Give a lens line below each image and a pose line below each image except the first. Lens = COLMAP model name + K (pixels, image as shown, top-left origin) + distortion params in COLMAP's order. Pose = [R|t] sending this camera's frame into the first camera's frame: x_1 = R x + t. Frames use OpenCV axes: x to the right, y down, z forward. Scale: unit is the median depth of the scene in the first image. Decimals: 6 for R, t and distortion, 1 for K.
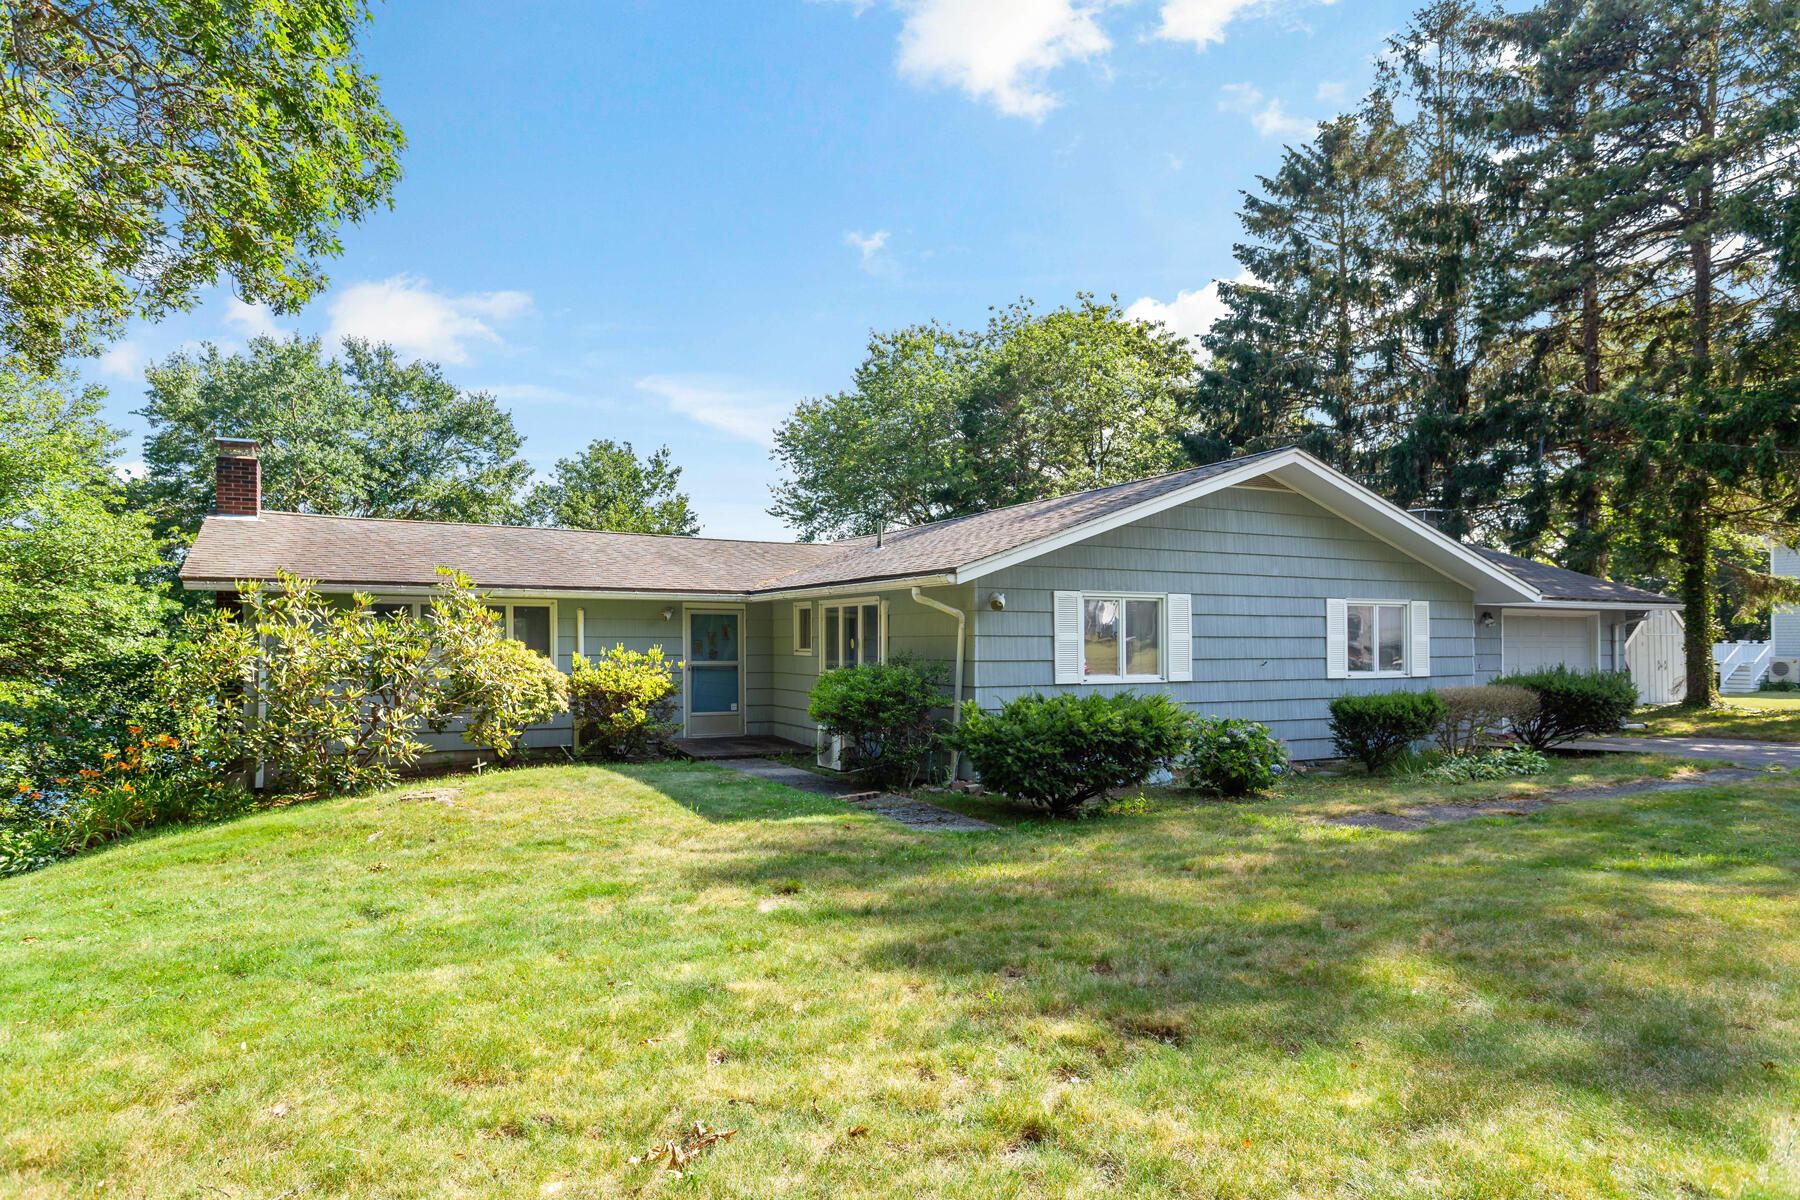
lens RADIAL K [[1128.4, 0, 900.0], [0, 1128.4, 600.0], [0, 0, 1]] dist [-0.004833, -0.001413]
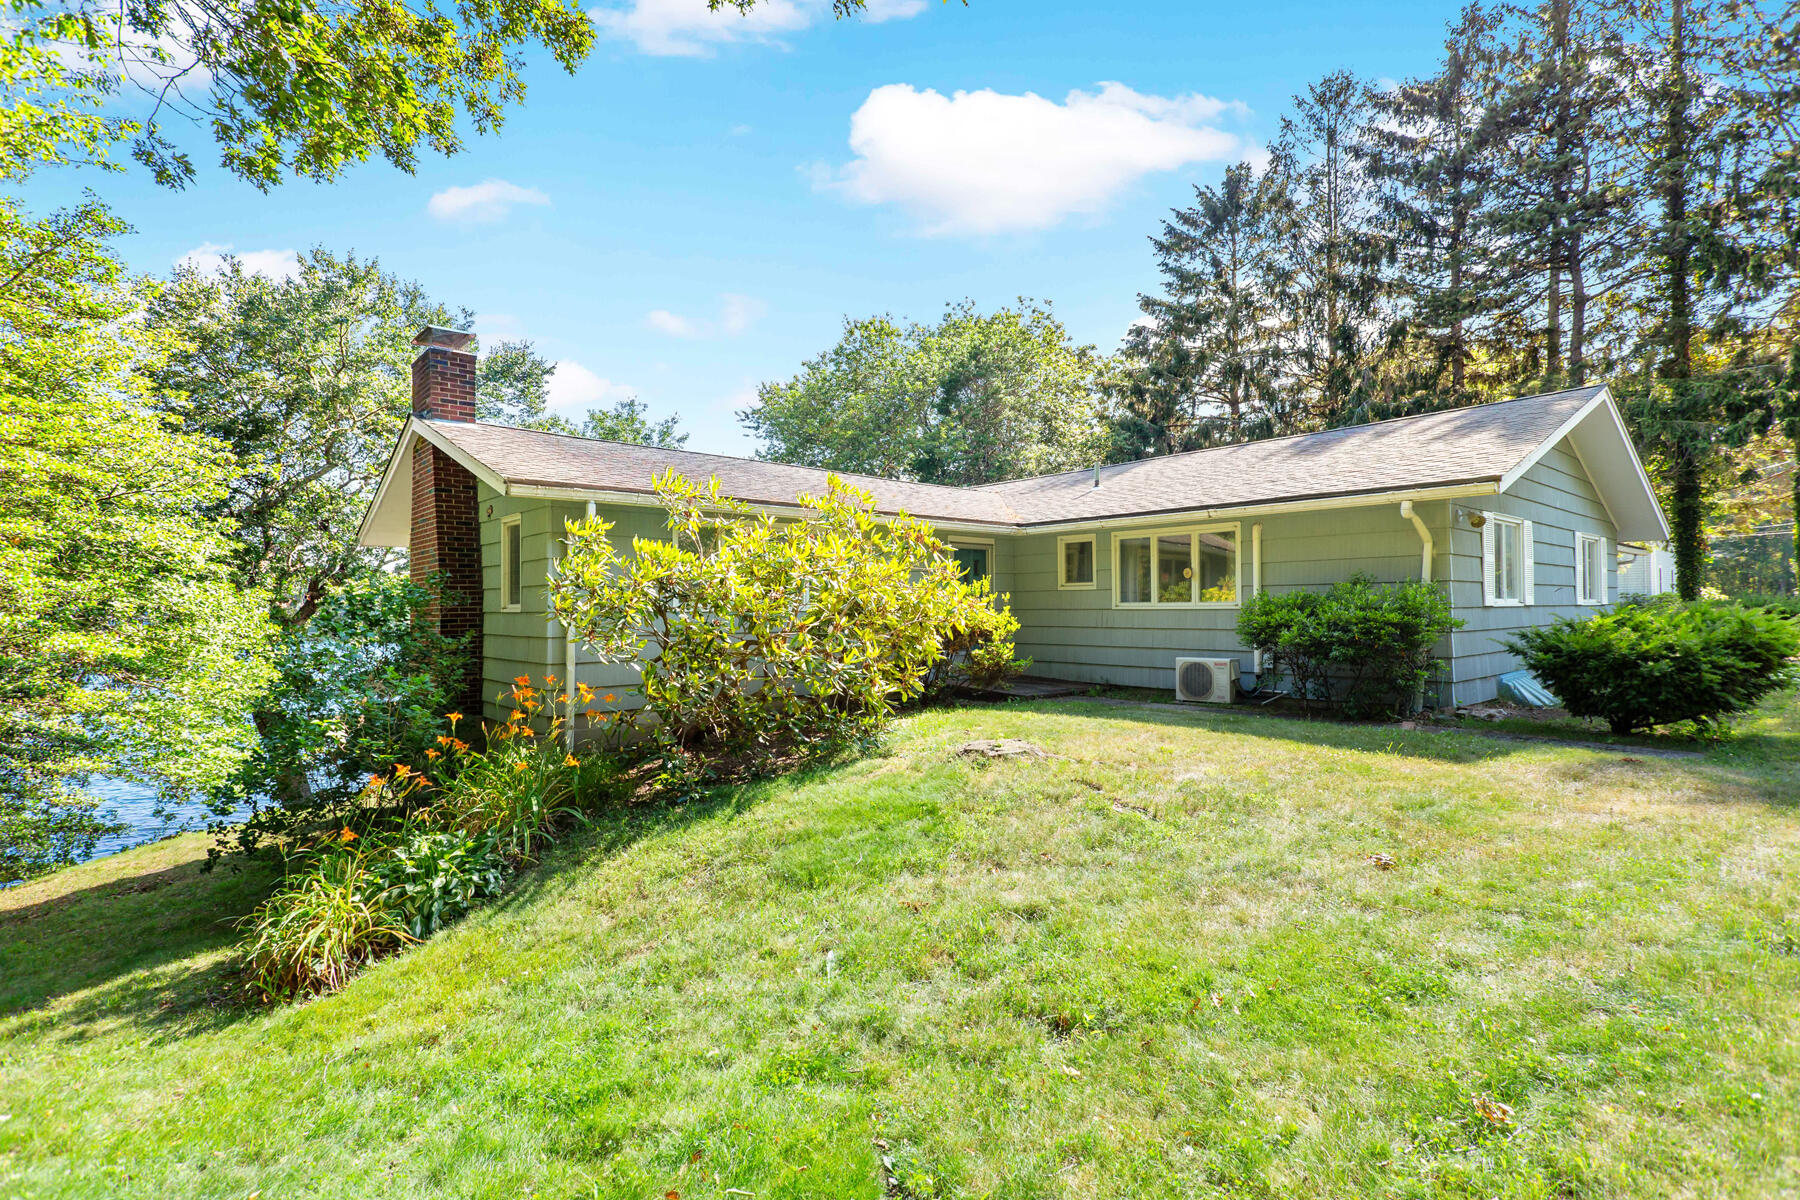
lens RADIAL K [[887.1, 0, 900.0], [0, 887.1, 600.0], [0, 0, 1]] dist [-0.018454, 0.000018]
pose [[0.969597, -0.008694, 0.244553, -0.222807], [0.001950, 0.999611, 0.027806, 0.019255], [-0.244700, -0.026484, 0.969237, 0.157553]]
